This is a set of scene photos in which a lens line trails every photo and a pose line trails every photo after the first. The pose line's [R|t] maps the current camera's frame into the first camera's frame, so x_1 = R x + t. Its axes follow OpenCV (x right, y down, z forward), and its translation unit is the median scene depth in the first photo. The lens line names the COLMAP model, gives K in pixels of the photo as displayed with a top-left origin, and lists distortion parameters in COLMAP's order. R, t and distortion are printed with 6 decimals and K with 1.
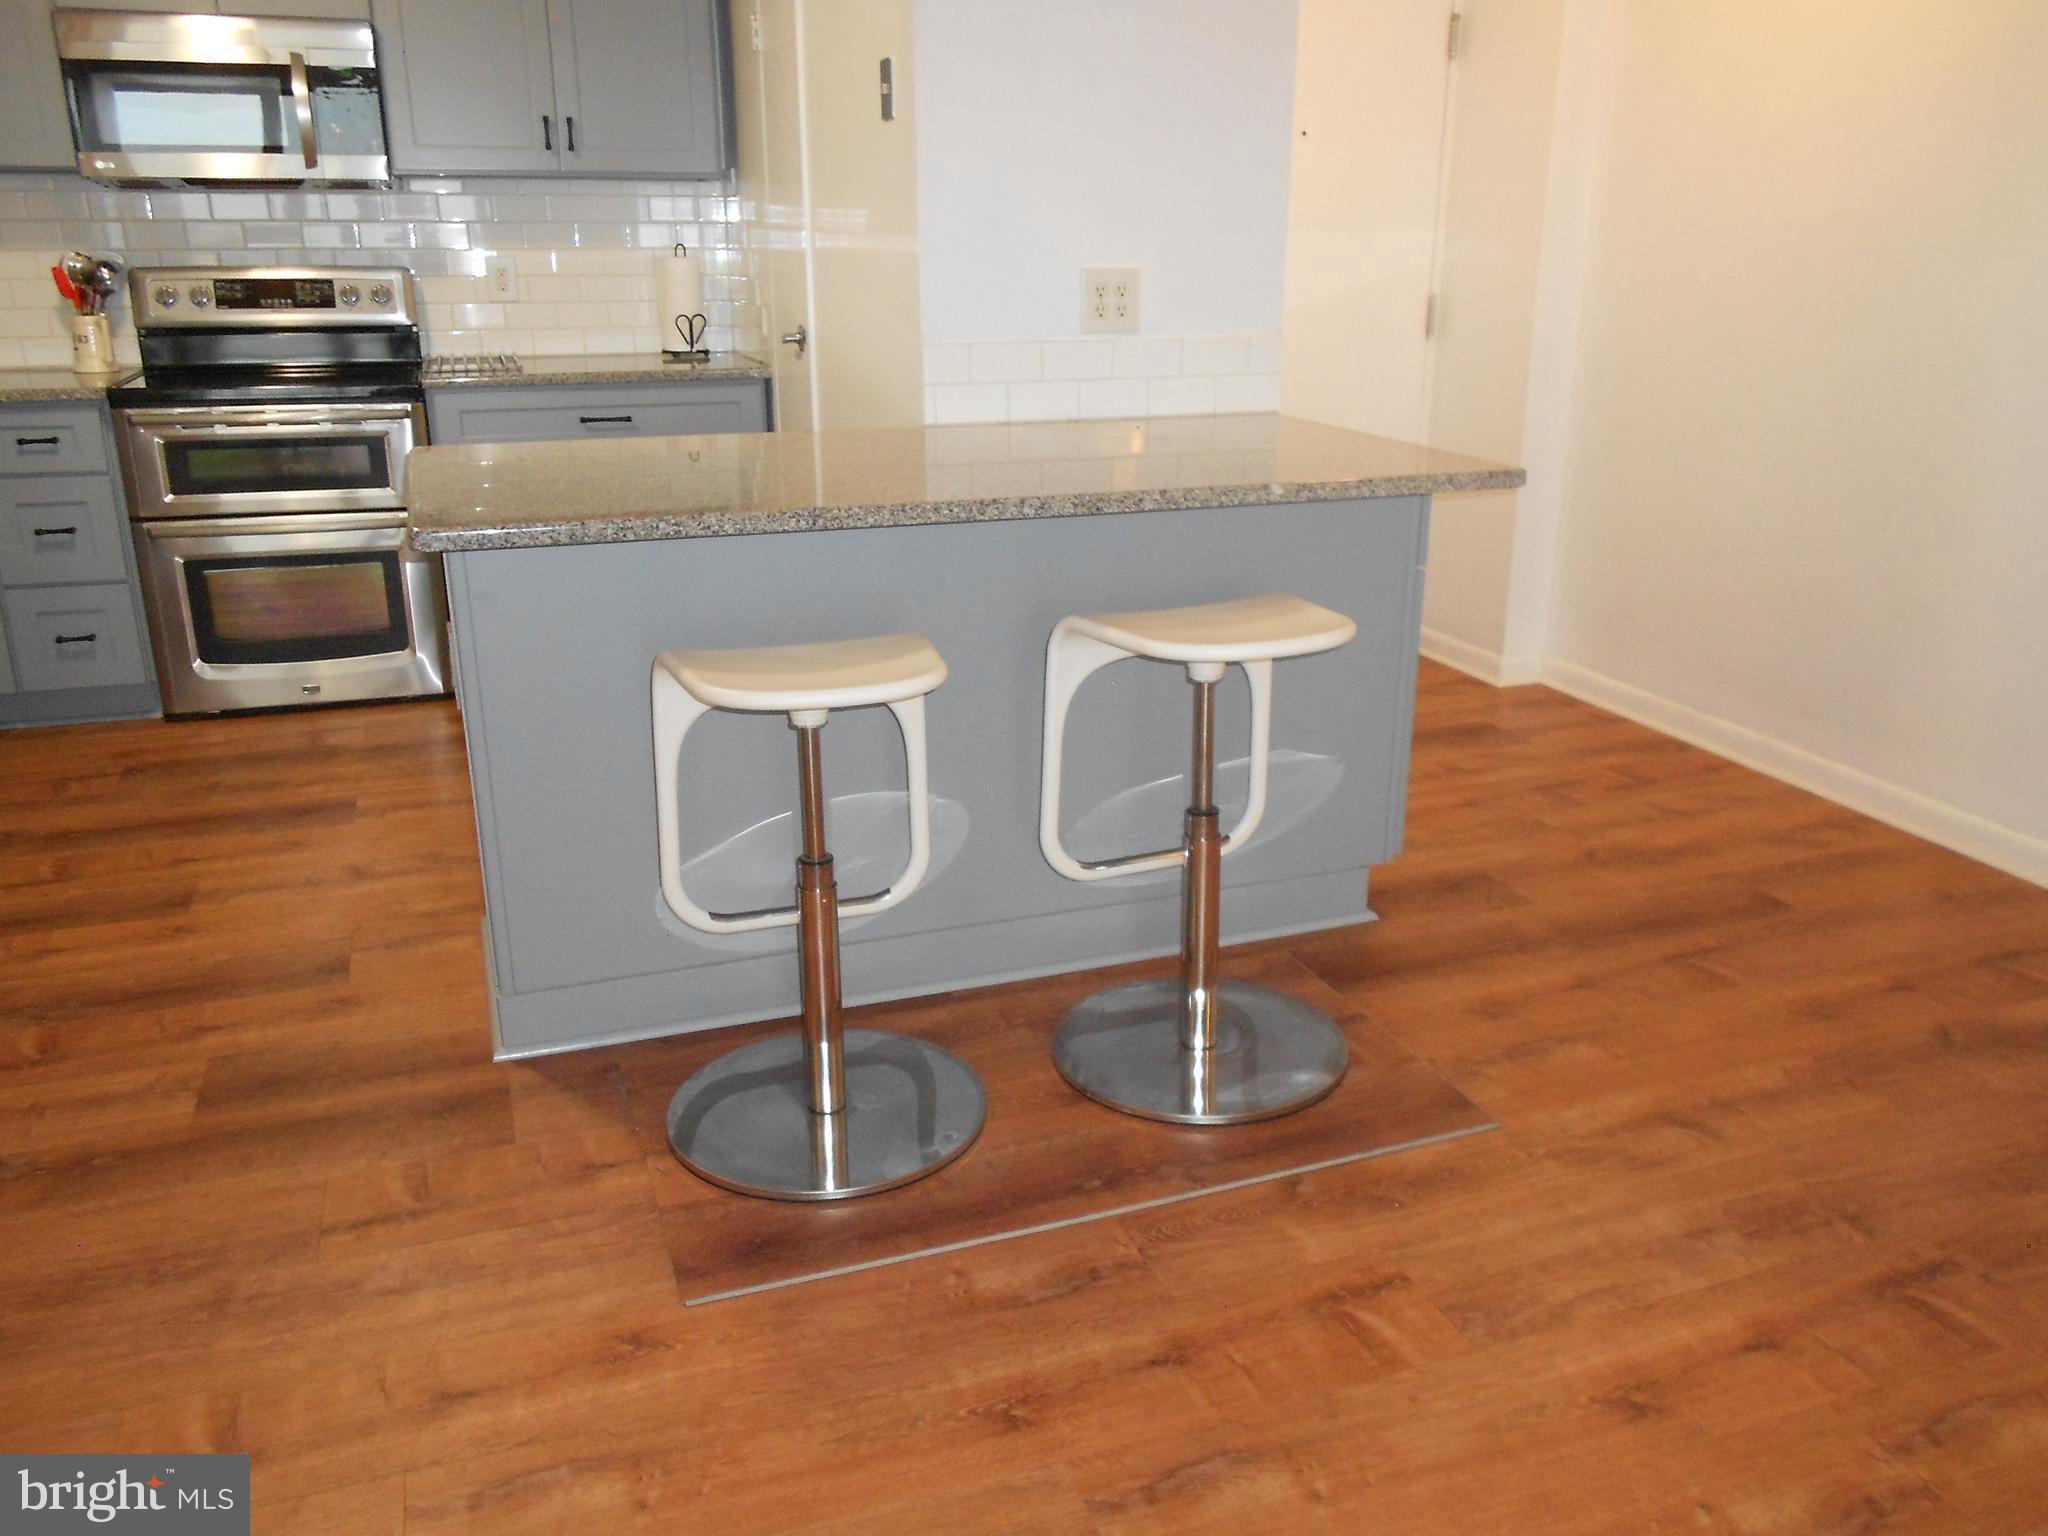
lens RADIAL K [[1536.6, 0, 1024.0], [0, 1536.6, 768.0], [0, 0, 1]] dist [-0.000324, -0.005694]
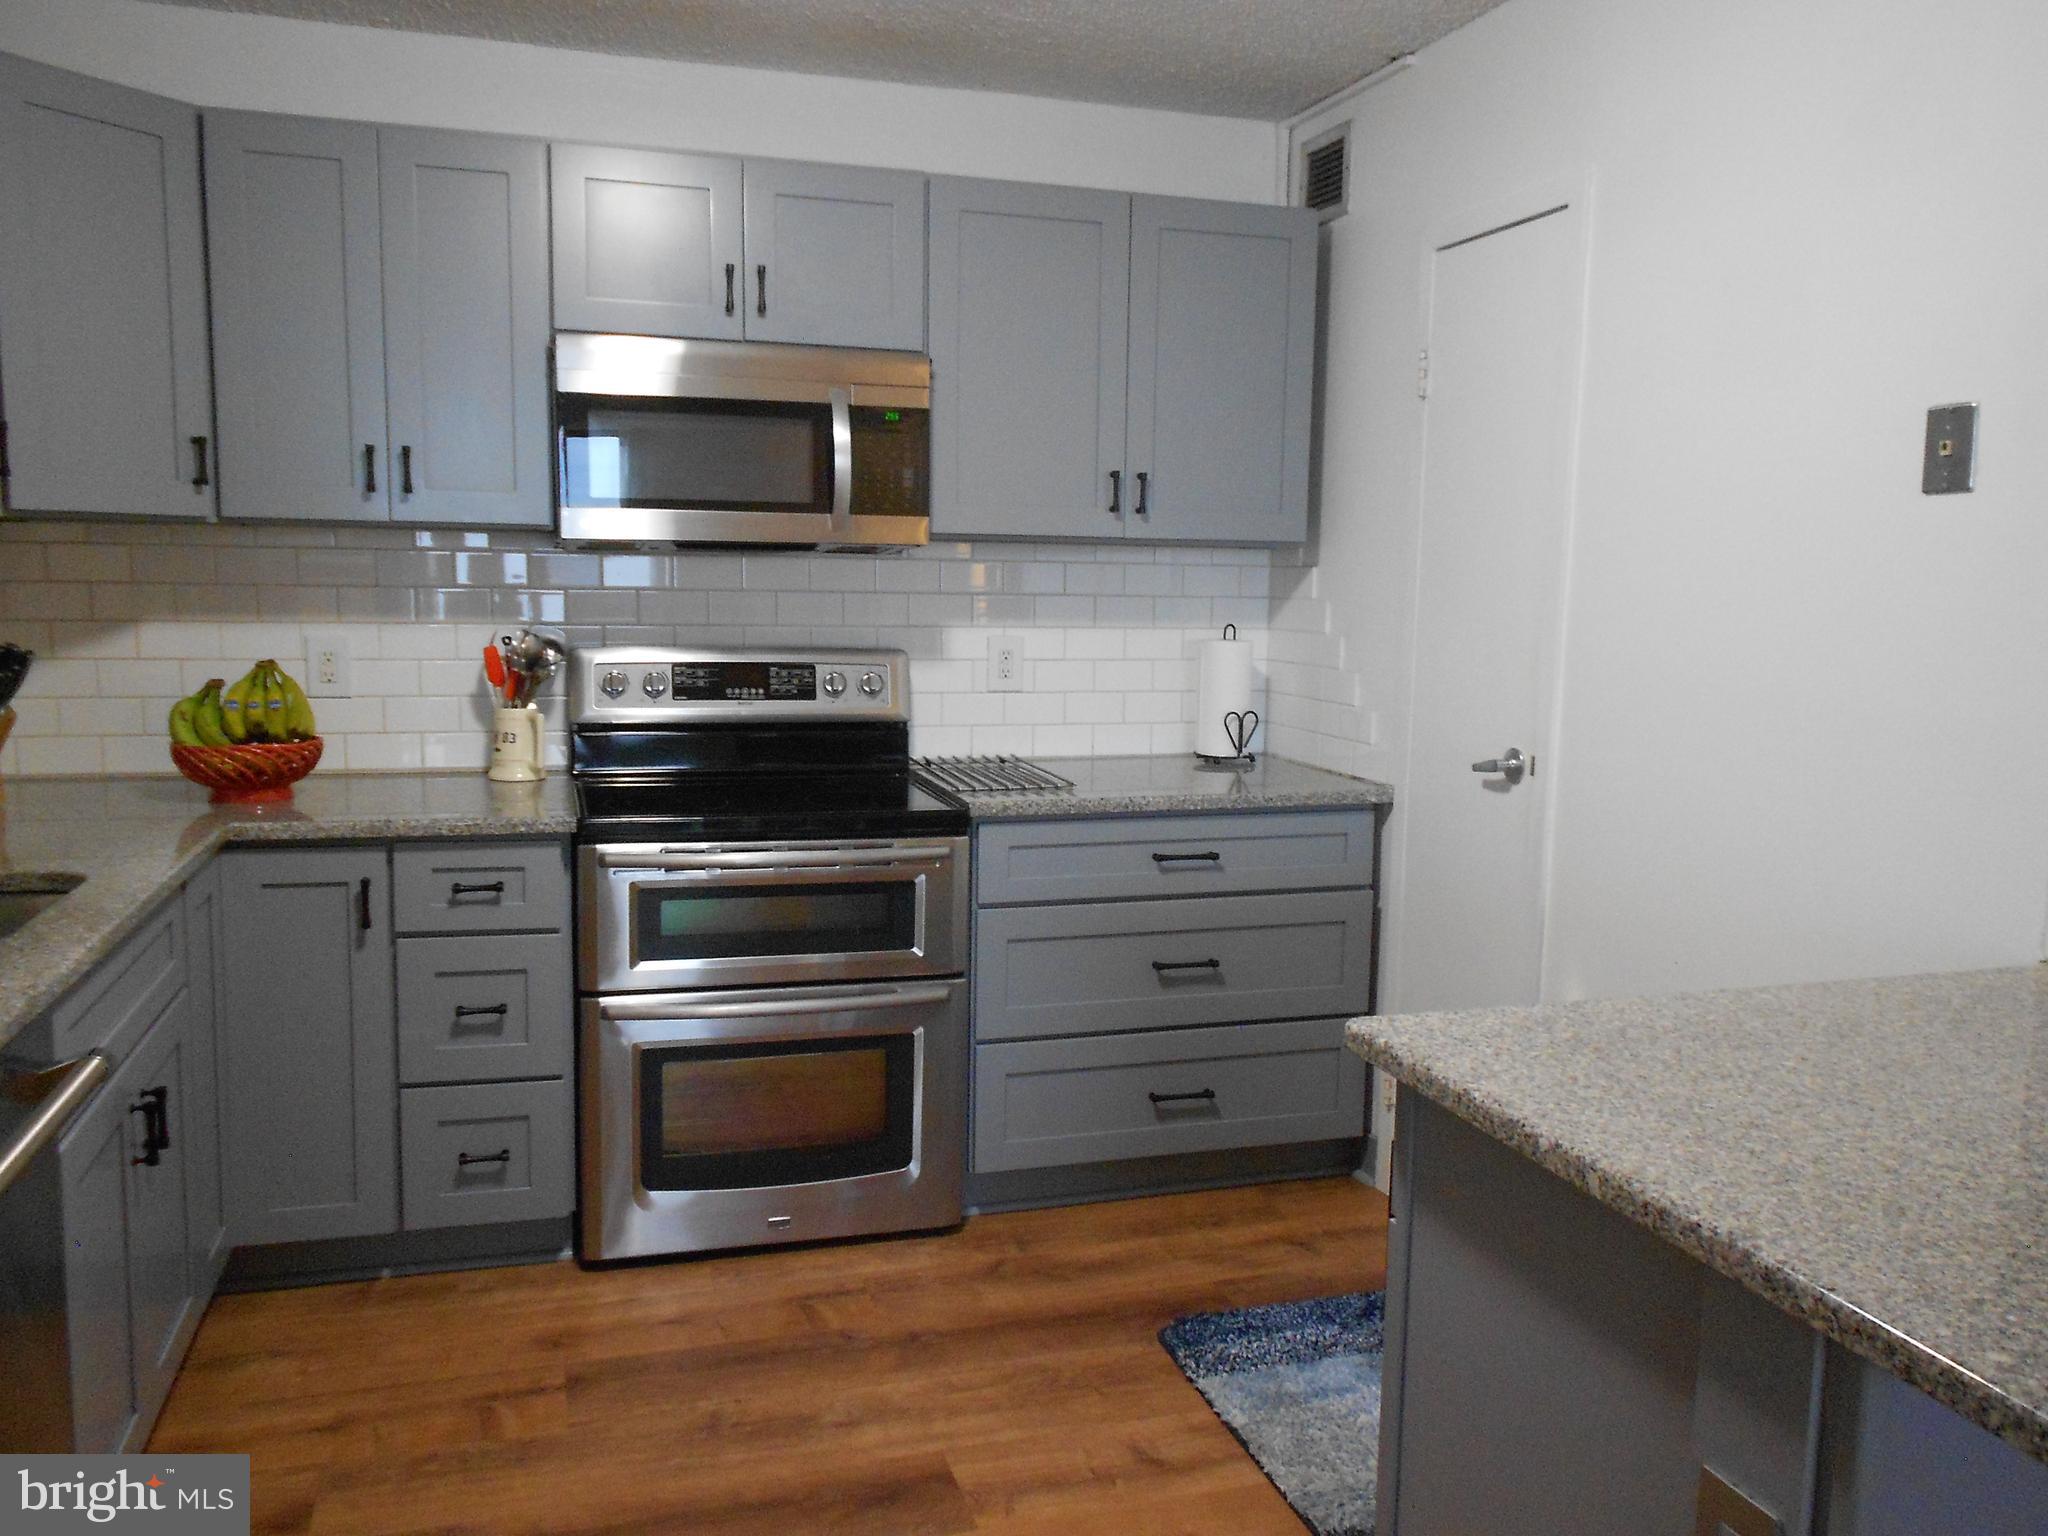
lens RADIAL K [[1569.5, 0, 1024.0], [0, 1569.5, 768.0], [0, 0, 1]] dist [0.003958, 0.002096]
pose [[0.998681, 0.020668, -0.046997, -0.317695], [-0.029795, 0.978792, -0.202679, -0.113104], [0.041812, 0.203812, 0.978117, 0.247140]]
